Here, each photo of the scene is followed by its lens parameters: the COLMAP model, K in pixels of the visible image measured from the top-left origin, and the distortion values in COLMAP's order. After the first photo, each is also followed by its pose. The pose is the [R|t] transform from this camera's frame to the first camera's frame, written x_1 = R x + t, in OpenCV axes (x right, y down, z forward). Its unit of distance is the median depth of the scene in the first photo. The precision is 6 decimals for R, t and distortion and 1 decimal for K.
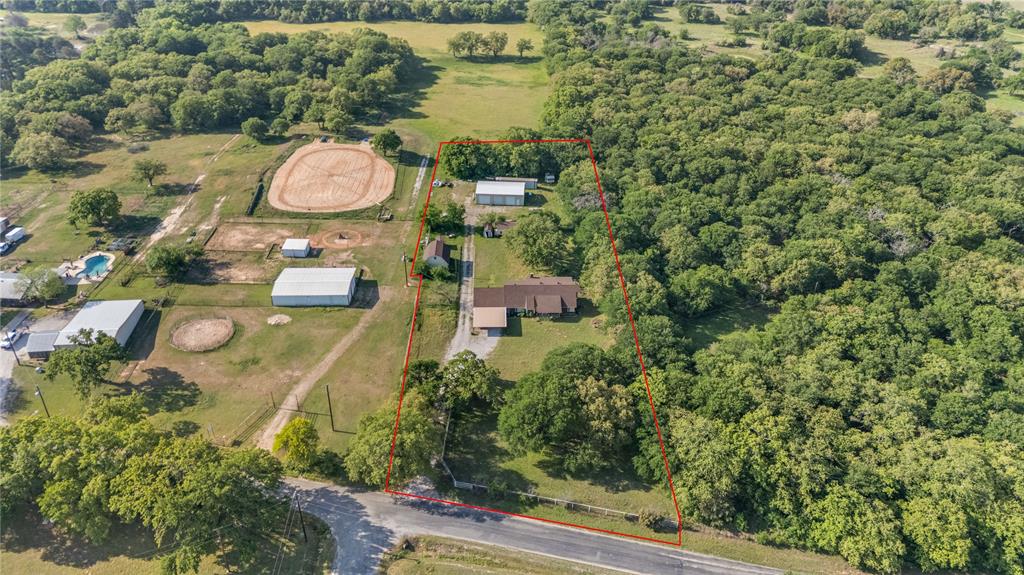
lens RADIAL K [[752.8, 0, 513.8], [0, 752.8, 290.8], [0, 0, 1]] dist [0.052824, -0.045034]
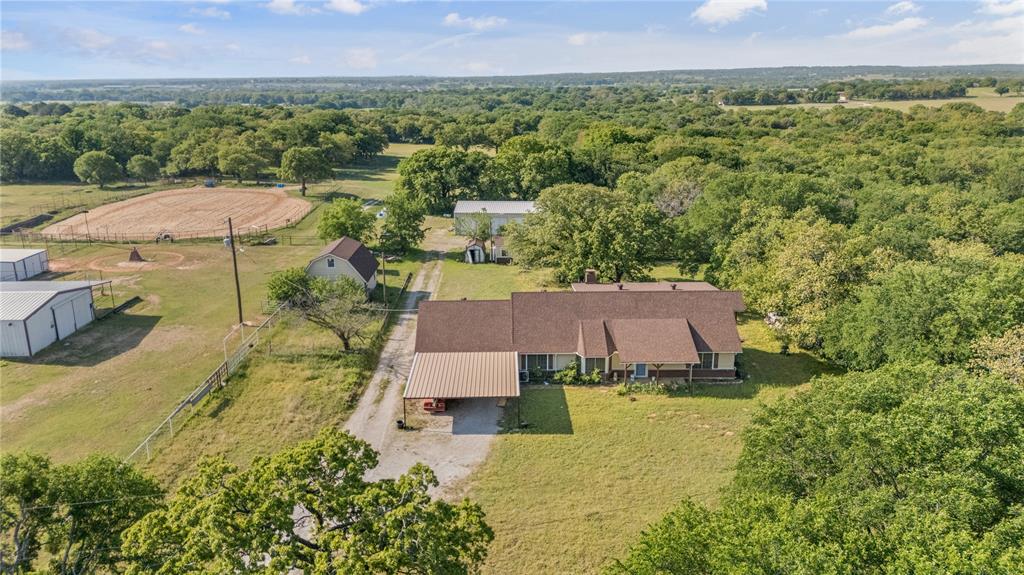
lens RADIAL K [[752.8, 0, 509.2], [0, 752.8, 283.2], [0, 0, 1]] dist [0.052824, -0.045034]
pose [[0.999865, -0.007848, -0.014427, -0.007612], [0.002972, 0.950405, -0.311000, 0.079149], [0.016153, 0.310915, 0.950300, 0.590413]]
